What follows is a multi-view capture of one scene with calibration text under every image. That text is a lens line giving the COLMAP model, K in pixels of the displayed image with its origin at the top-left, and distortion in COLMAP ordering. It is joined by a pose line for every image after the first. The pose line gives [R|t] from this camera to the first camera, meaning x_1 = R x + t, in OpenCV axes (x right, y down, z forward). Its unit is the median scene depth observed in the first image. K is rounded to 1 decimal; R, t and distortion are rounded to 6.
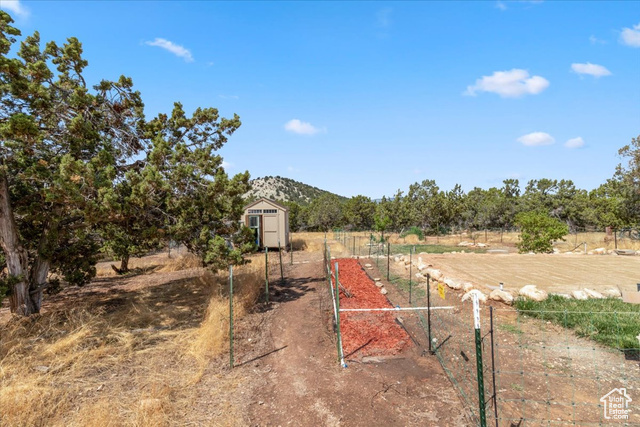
lens RADIAL K [[297.5, 0, 318.4], [0, 297.5, 217.9], [0, 0, 1]] dist [-0.002505, 0.001902]
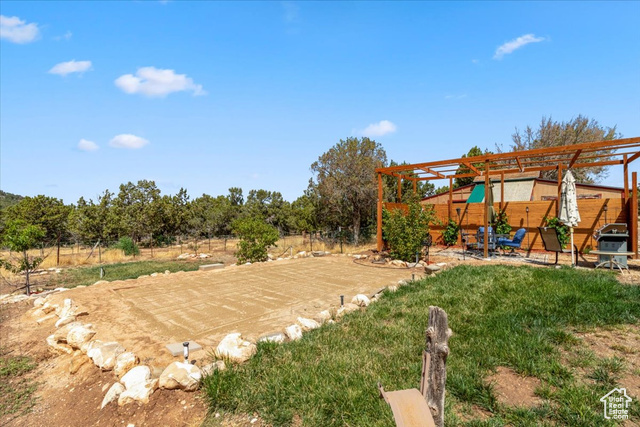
lens RADIAL K [[280.8, 0, 319.7], [0, 280.8, 217.7], [0, 0, 1]] dist [0.004874, 0.000312]
pose [[0.663843, 0.004910, 0.747856, 0.113115], [0.018137, 0.999579, -0.022662, 0.001796], [-0.747652, 0.028608, 0.663474, 0.135568]]
